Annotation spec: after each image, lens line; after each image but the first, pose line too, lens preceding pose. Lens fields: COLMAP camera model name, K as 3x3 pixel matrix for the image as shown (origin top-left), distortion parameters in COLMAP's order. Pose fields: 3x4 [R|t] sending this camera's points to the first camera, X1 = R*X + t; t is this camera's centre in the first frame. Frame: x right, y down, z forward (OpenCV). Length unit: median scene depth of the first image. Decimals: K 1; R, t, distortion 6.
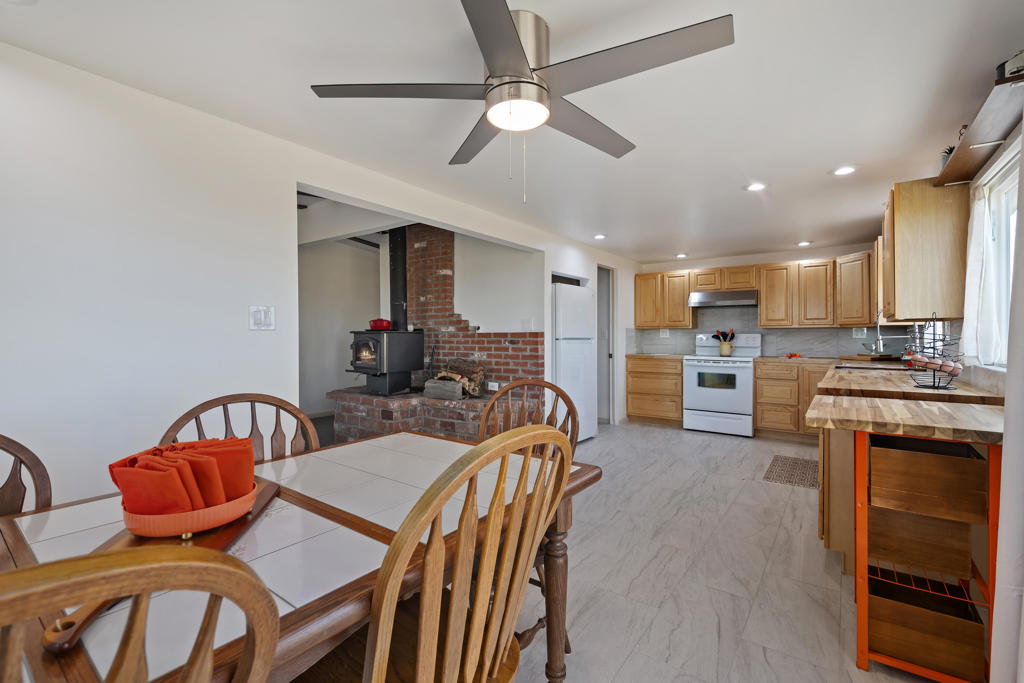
lens RADIAL K [[452.0, 0, 512.2], [0, 452.0, 335.9], [0, 0, 1]] dist [-0.000822, -0.000164]
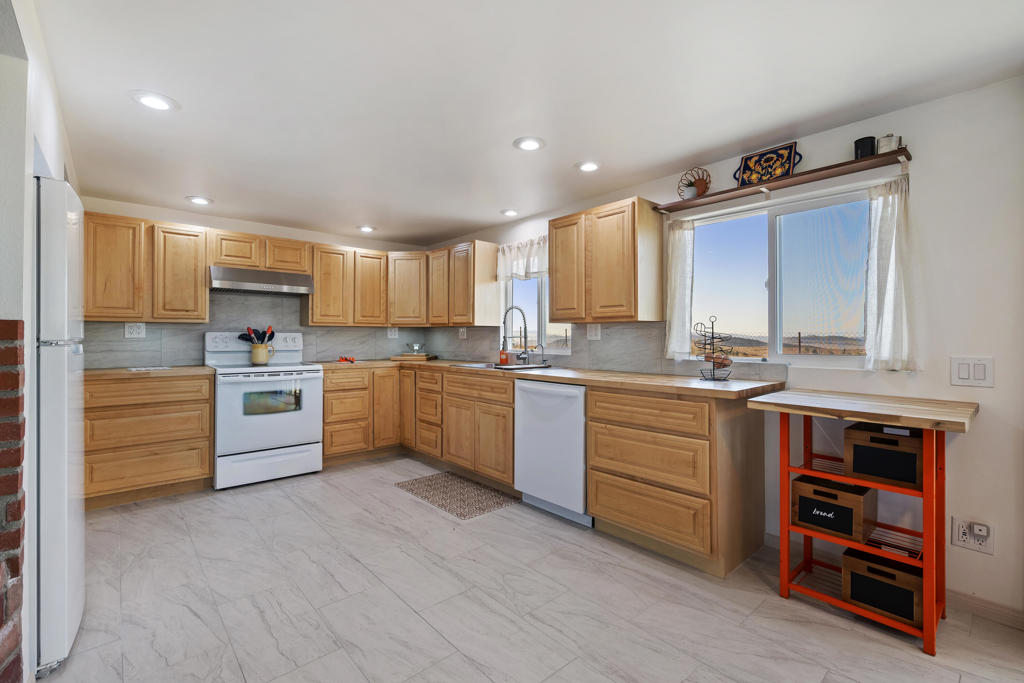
lens RADIAL K [[452.0, 0, 512.2], [0, 452.0, 335.9], [0, 0, 1]] dist [-0.000822, -0.000164]
pose [[0.208281, 0.002742, 0.978065, -0.140294], [-0.003164, 0.999993, -0.002129, 0.000808], [-0.978064, -0.002651, 0.208288, 0.537891]]
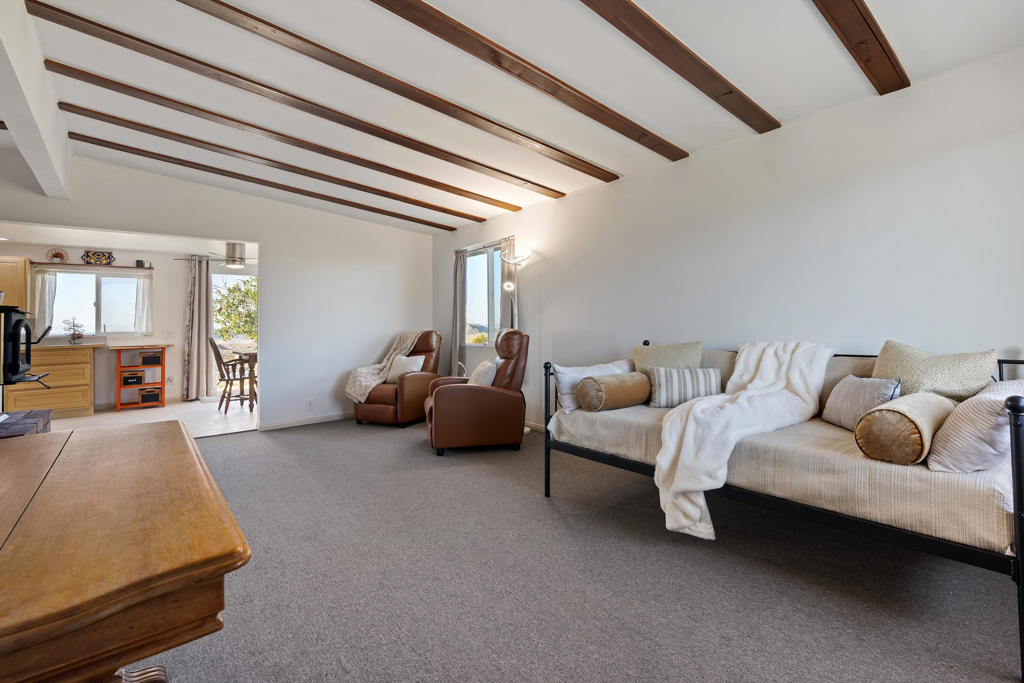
lens RADIAL K [[458.0, 0, 513.2], [0, 458.0, 306.5], [0, 0, 1]] dist [-0.001008, -0.000102]
pose [[-0.967620, 0.031884, 0.250390, -1.032942], [0.021990, 0.998867, -0.042214, 0.025012], [-0.251452, -0.035341, -0.967224, 1.311449]]
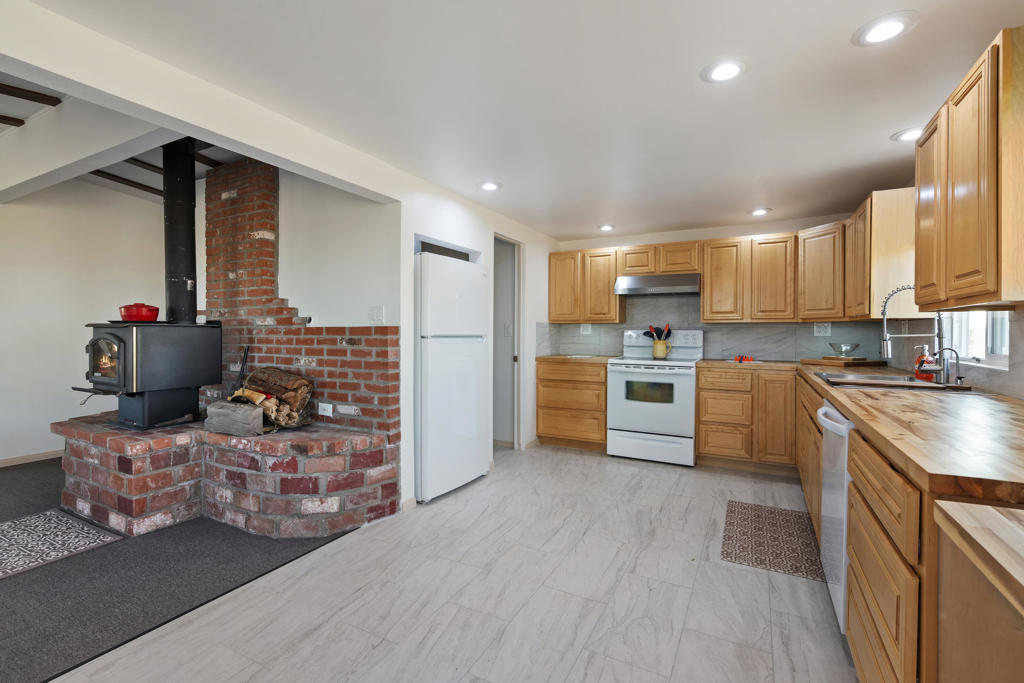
lens RADIAL K [[455.9, 0, 512.4], [0, 455.9, 337.3], [0, 0, 1]] dist [-0.001616, -0.000270]
pose [[0.989594, 0.001673, 0.143879, 0.120529], [-0.003461, 0.999920, 0.012174, -0.001077], [-0.143847, -0.012545, 0.989520, 0.291299]]
